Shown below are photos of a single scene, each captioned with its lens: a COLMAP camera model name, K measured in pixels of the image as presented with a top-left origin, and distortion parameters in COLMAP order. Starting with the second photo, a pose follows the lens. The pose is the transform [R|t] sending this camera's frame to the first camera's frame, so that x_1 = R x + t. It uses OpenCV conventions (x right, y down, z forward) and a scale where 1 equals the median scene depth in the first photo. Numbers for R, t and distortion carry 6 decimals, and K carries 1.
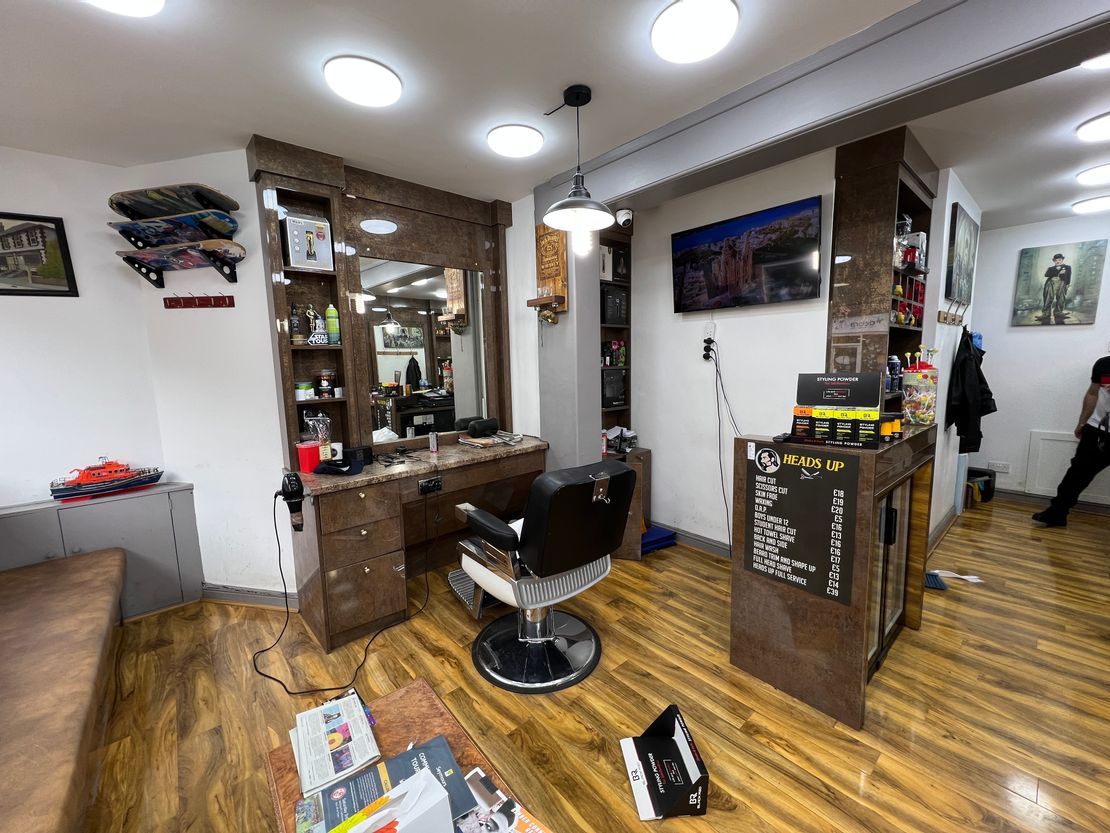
lens RADIAL K [[445.6, 0, 551.8], [0, 445.6, 414.8], [0, 0, 1]] dist [-0.001605, -0.000141]
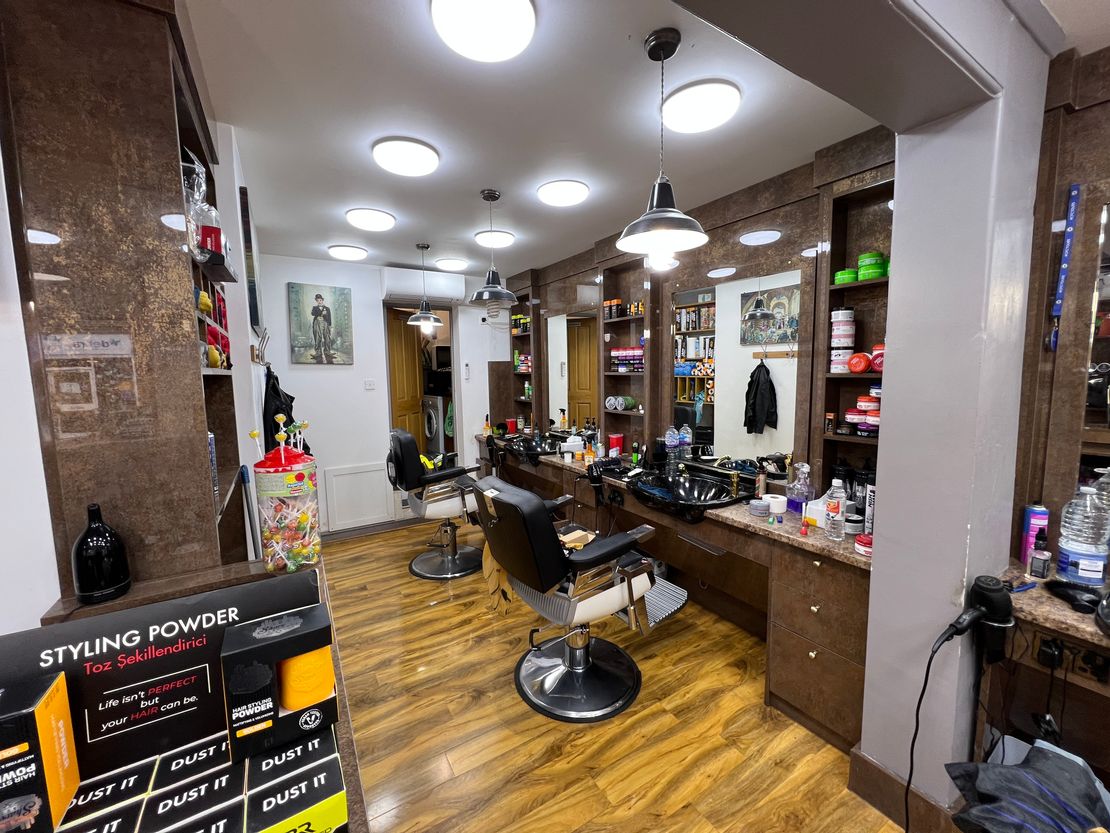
lens RADIAL K [[445.6, 0, 551.8], [0, 445.6, 414.8], [0, 0, 1]] dist [-0.001605, -0.000141]
pose [[0.168491, -0.083098, 0.982194, 0.212907], [0.133875, 0.989136, 0.060720, -0.081815], [-0.976570, 0.121261, 0.177786, 0.336921]]
